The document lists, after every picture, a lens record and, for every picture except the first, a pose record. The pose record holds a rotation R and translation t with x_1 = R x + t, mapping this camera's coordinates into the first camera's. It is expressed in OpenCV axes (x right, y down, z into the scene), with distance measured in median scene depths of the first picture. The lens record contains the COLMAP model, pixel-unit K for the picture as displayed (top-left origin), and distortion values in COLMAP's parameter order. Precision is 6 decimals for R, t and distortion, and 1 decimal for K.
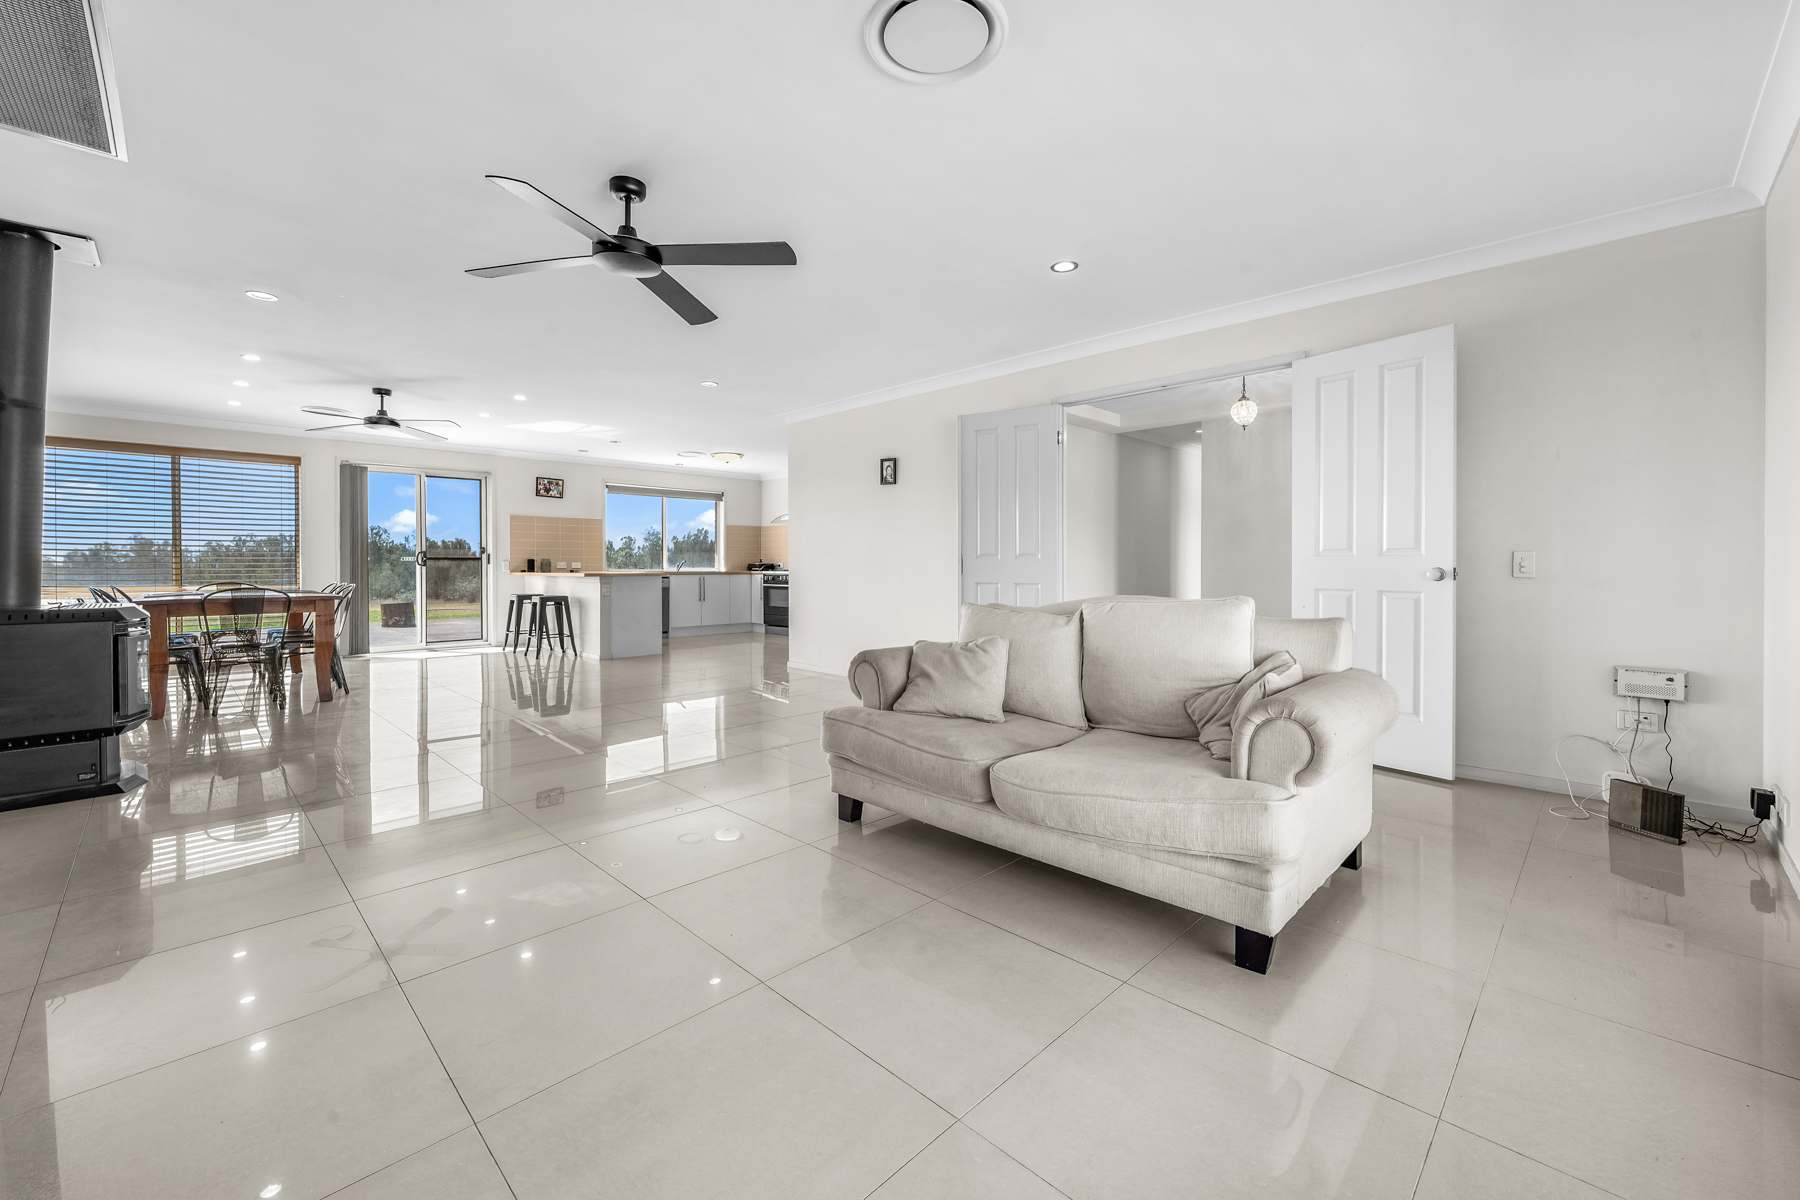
lens RADIAL K [[722.4, 0, 908.5], [0, 722.4, 556.7], [0, 0, 1]] dist [0.003865, 0.000387]
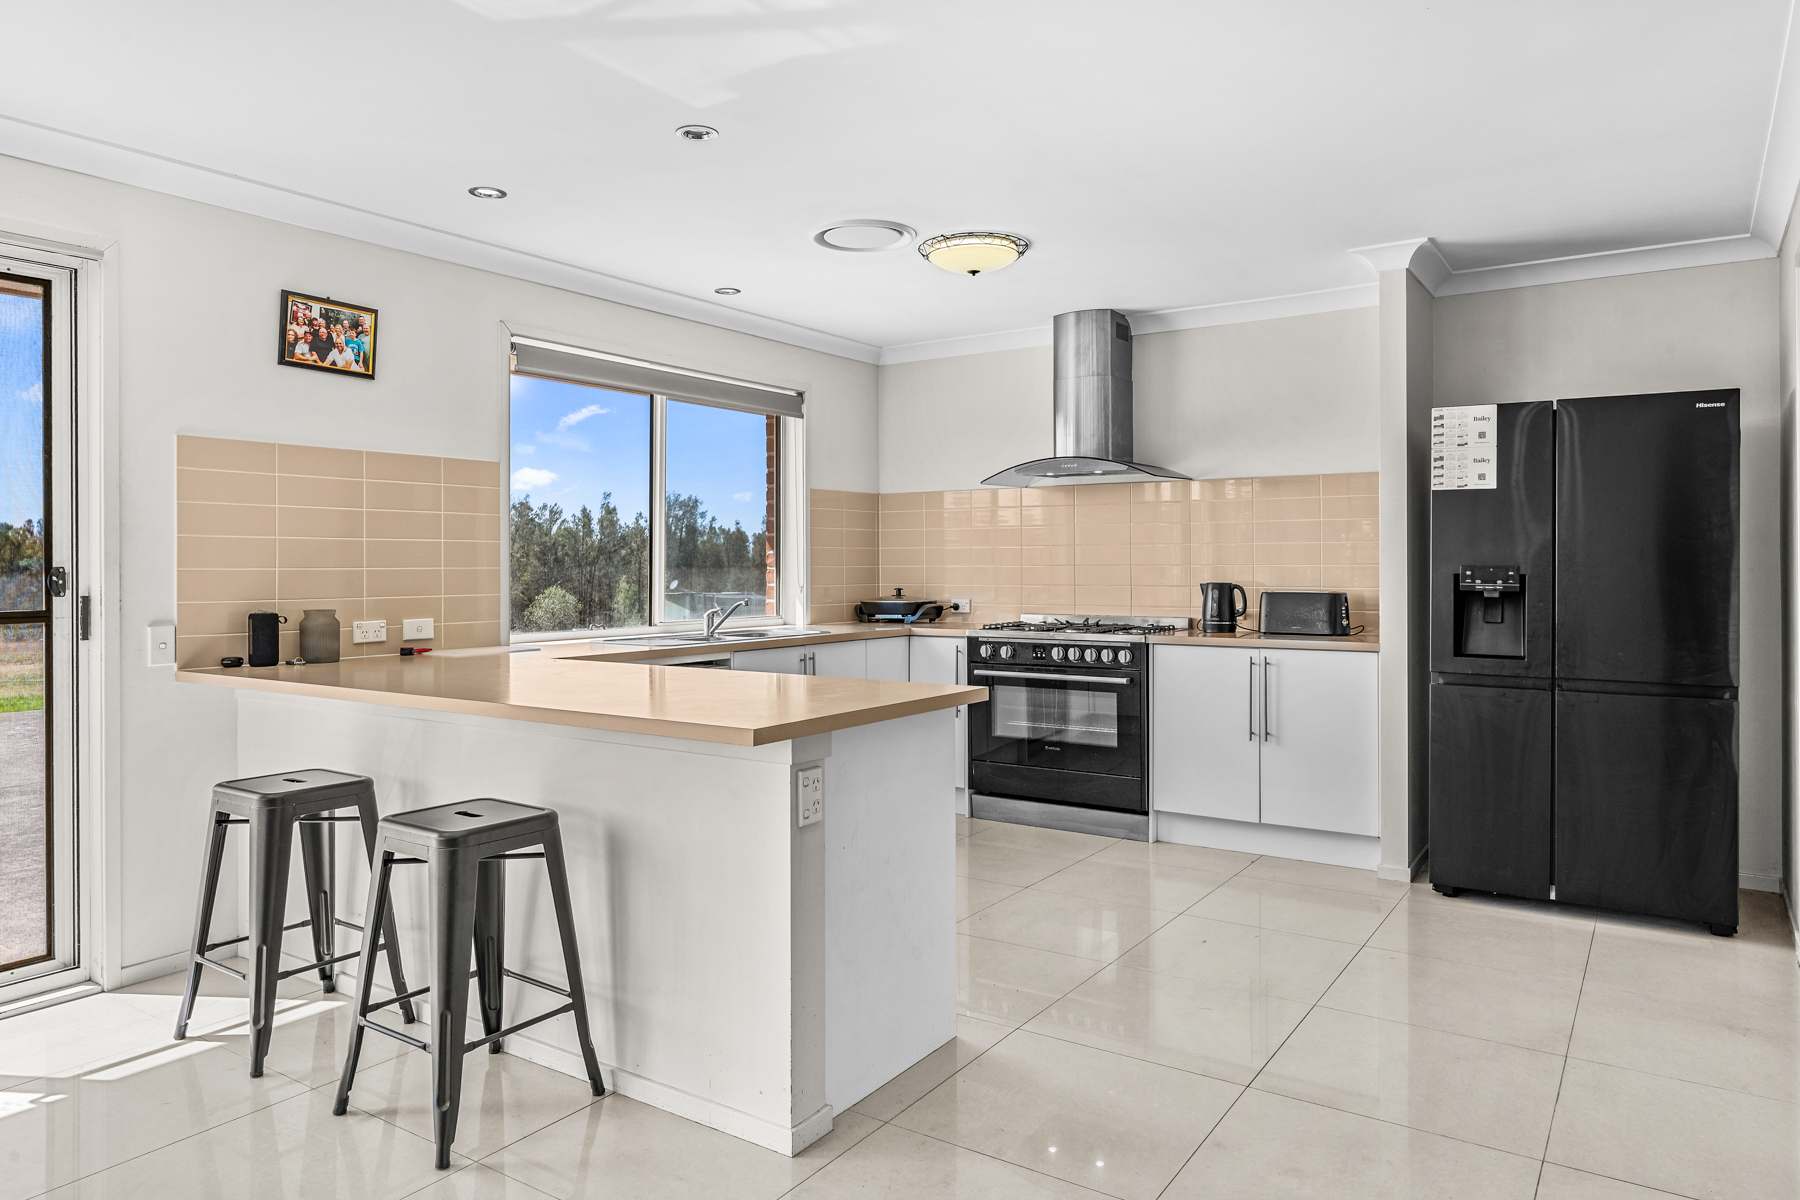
lens RADIAL K [[1158.7, 0, 918.1], [0, 1158.7, 544.1], [0, 0, 1]] dist [-0.002285, -0.005580]
pose [[0.981129, 0.002609, 0.193338, -0.364241], [-0.001902, 0.999991, -0.003844, -0.018762], [-0.193346, 0.003403, 0.981125, 0.543743]]
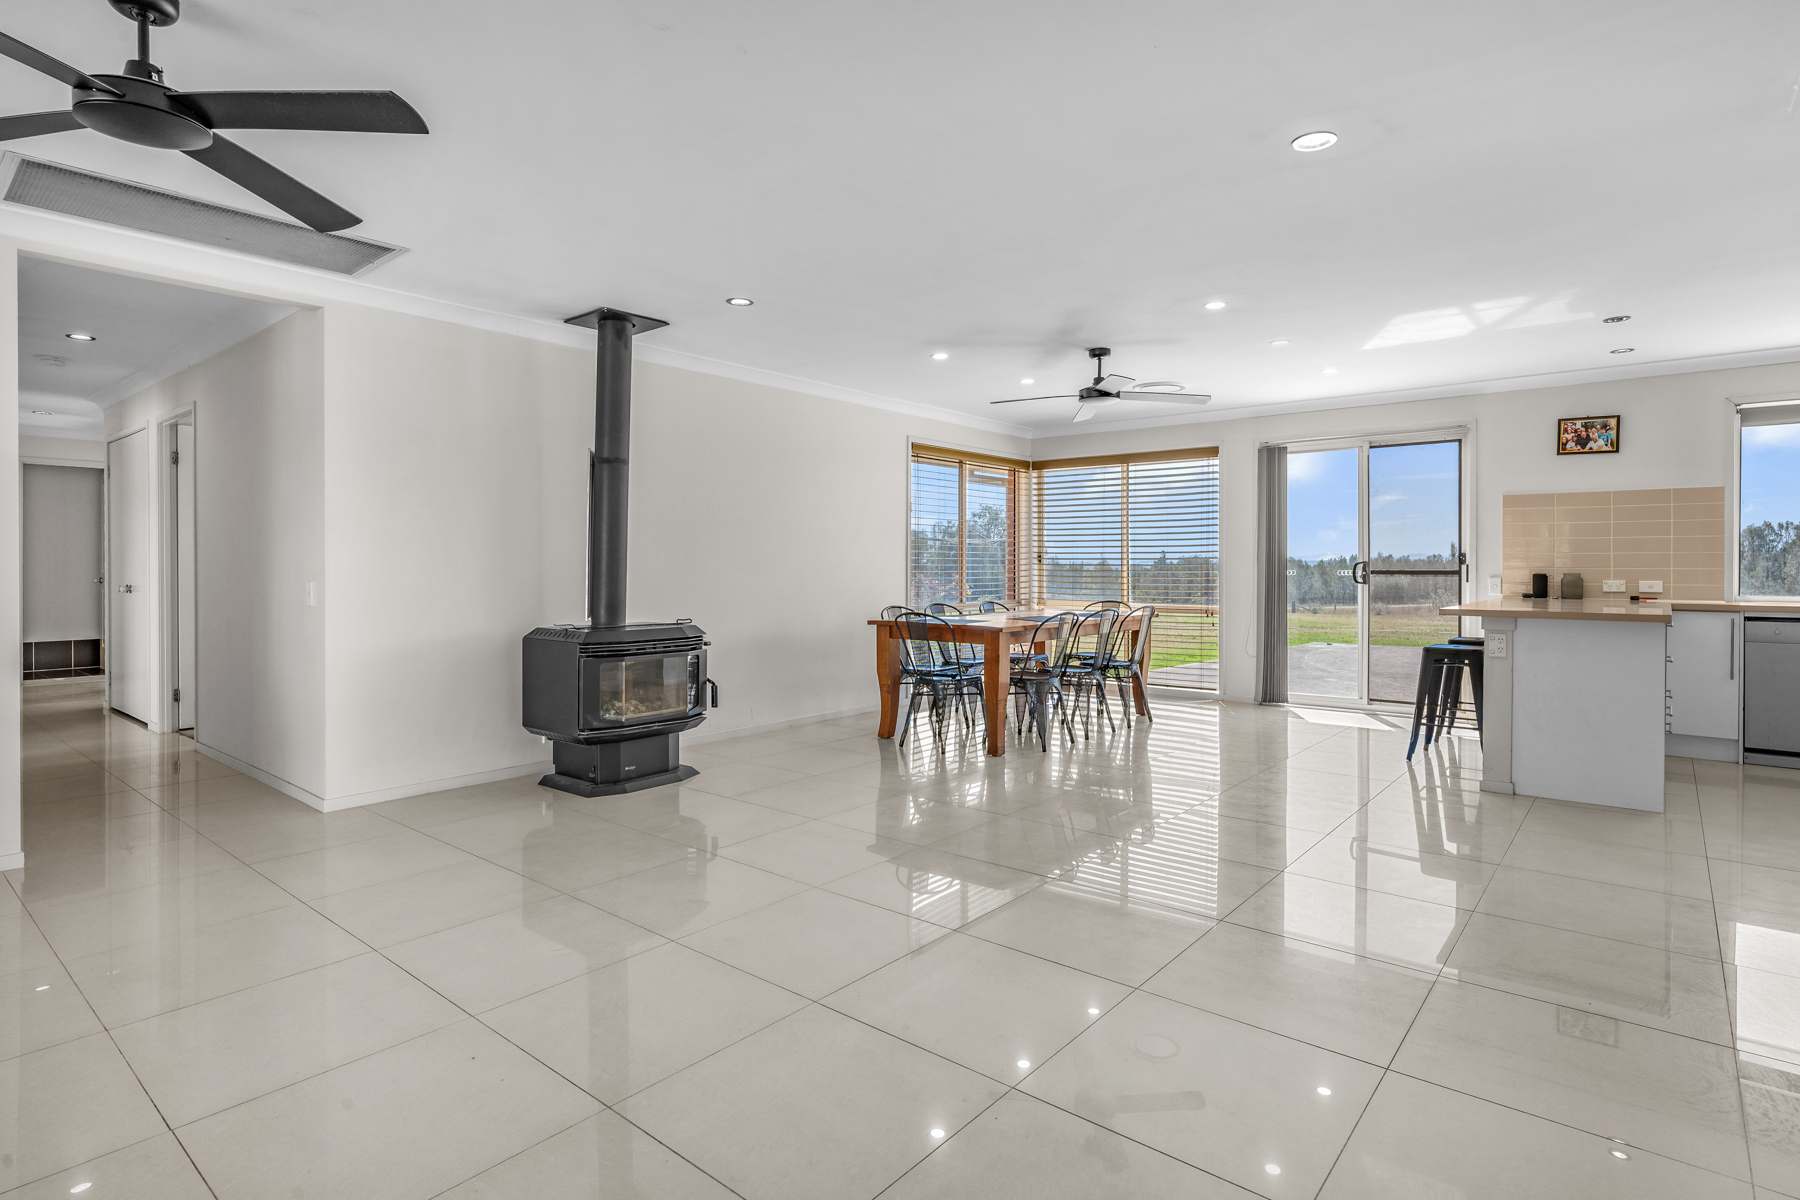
lens RADIAL K [[918.1, 0, 884.2], [0, 918.1, 582.7], [0, 0, 1]] dist [-0.000396, -0.000178]
pose [[0.076523, 0.021214, -0.996842, 0.119079], [0.012081, 0.999681, 0.022202, -0.010746], [0.996995, -0.013742, 0.076242, 0.443679]]
